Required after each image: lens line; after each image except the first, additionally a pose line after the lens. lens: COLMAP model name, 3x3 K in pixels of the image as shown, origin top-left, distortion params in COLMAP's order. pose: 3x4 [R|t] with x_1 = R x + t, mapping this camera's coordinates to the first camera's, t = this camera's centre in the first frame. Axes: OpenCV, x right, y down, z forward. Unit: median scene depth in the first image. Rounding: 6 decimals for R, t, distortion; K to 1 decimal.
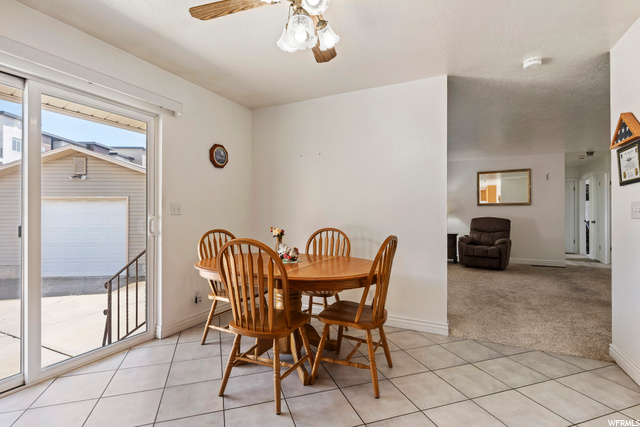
lens RADIAL K [[320.9, 0, 318.3], [0, 320.9, 210.8], [0, 0, 1]] dist [0.000804, -0.000126]
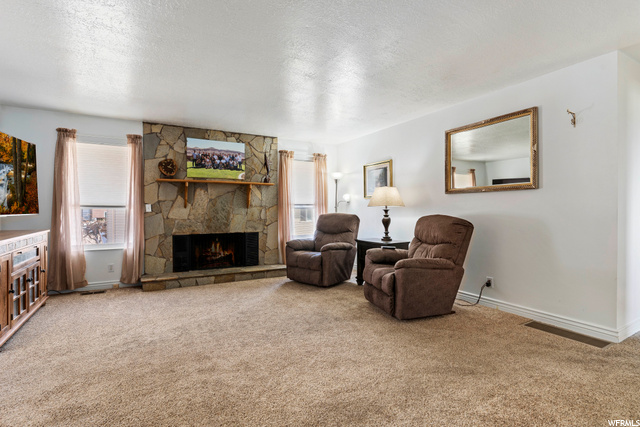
lens RADIAL K [[312.6, 0, 320.0], [0, 312.6, 213.5], [0, 0, 1]] dist [-0.000155, 0.000050]
pose [[0.817709, -0.001913, -0.575629, 0.665798], [0.011044, 0.999863, 0.012365, 0.009165], [0.575527, -0.016469, 0.817617, 0.465977]]
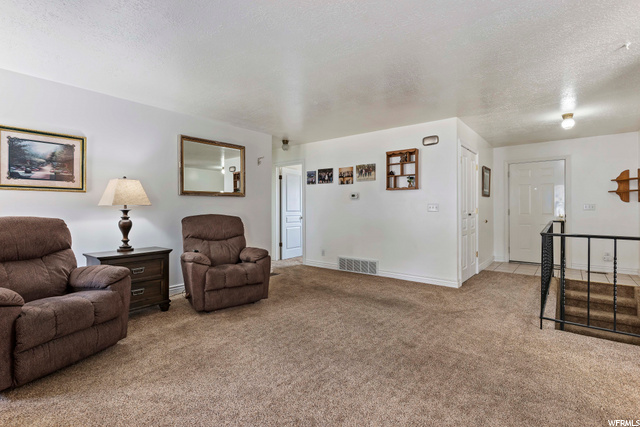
lens RADIAL K [[307.0, 0, 320.0], [0, 307.0, 213.5], [0, 0, 1]] dist [0.001738, 0.000659]
pose [[0.229412, -0.027039, 0.972954, 0.019978], [-0.008946, 0.999513, 0.029886, -0.000814], [-0.973288, -0.015560, 0.229058, 0.668771]]
